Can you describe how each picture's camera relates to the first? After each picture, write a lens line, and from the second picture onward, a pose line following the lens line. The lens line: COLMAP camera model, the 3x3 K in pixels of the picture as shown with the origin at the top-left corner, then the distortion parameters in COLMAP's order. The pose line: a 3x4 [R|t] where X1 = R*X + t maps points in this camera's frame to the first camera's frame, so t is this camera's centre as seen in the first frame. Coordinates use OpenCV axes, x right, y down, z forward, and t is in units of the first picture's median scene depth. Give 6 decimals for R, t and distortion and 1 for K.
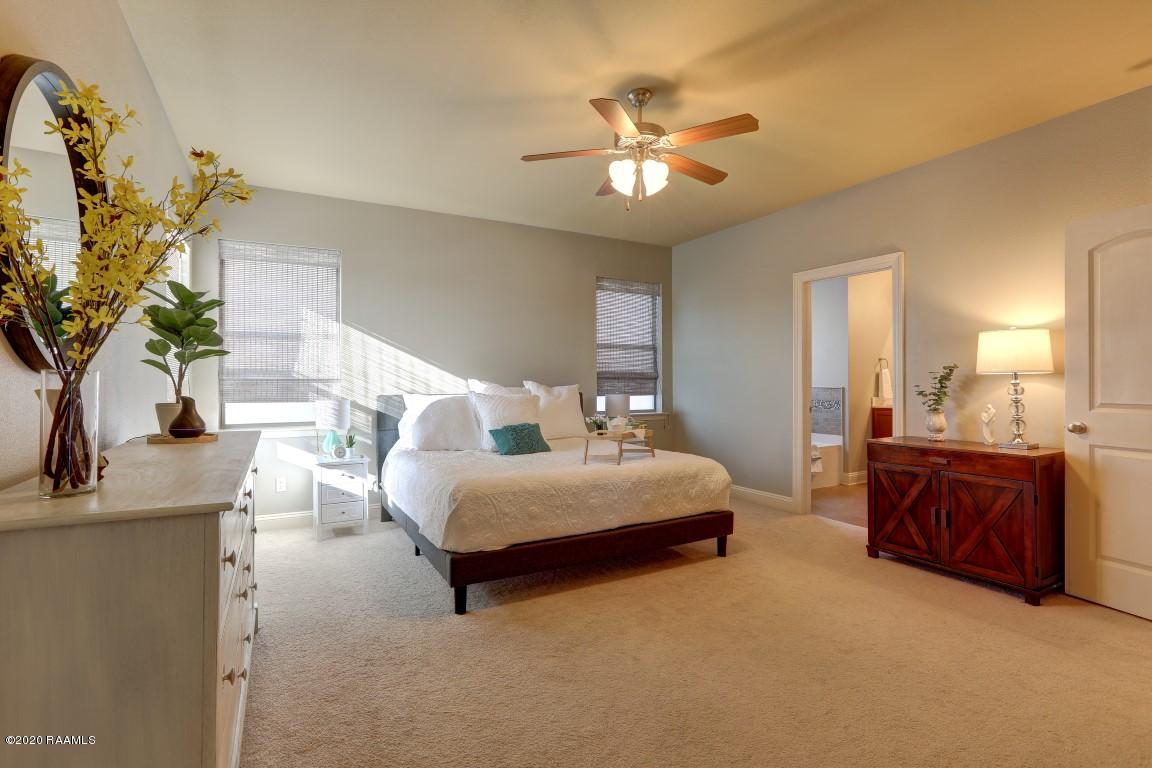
lens RADIAL K [[545.8, 0, 577.9], [0, 545.8, 377.4], [0, 0, 1]] dist [-0.001329, -0.000053]
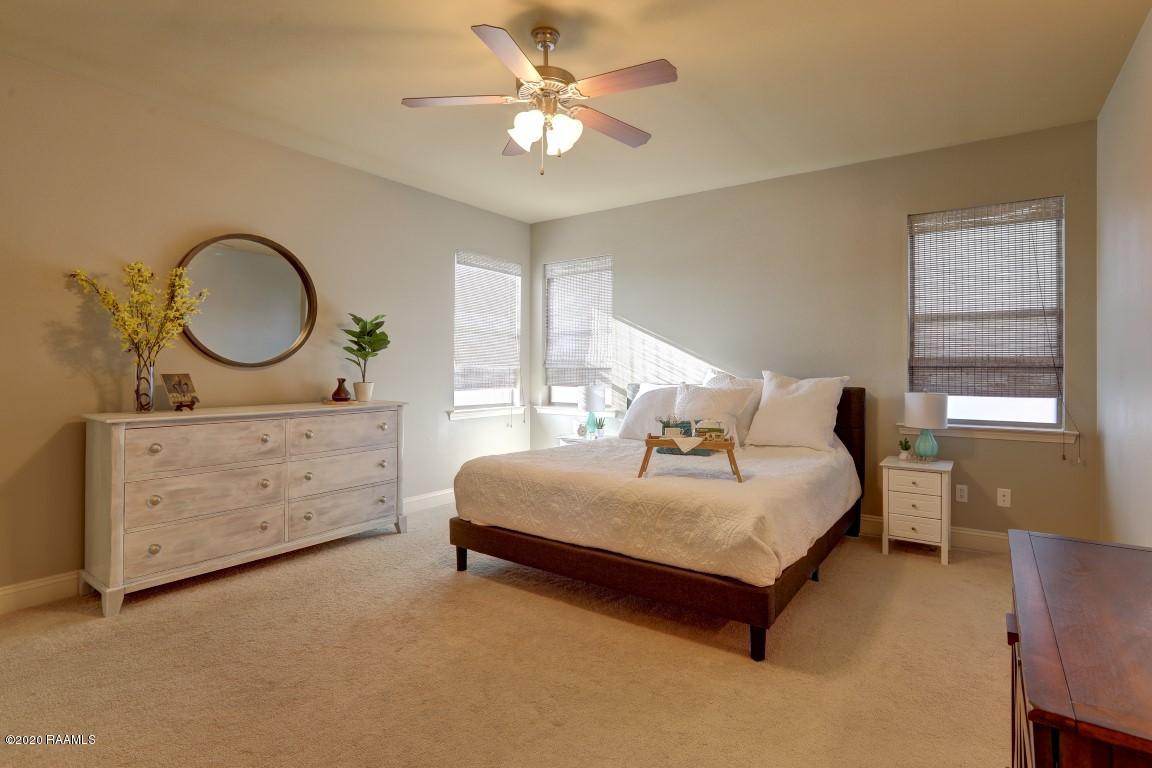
lens RADIAL K [[562.4, 0, 577.4], [0, 562.4, 366.6], [0, 0, 1]] dist [-0.038956, 0.000010]
pose [[0.428017, -0.001896, -0.903769, 0.601659], [-0.000163, 0.999998, -0.002175, 0.002389], [0.903771, 0.001079, 0.428016, 0.448292]]
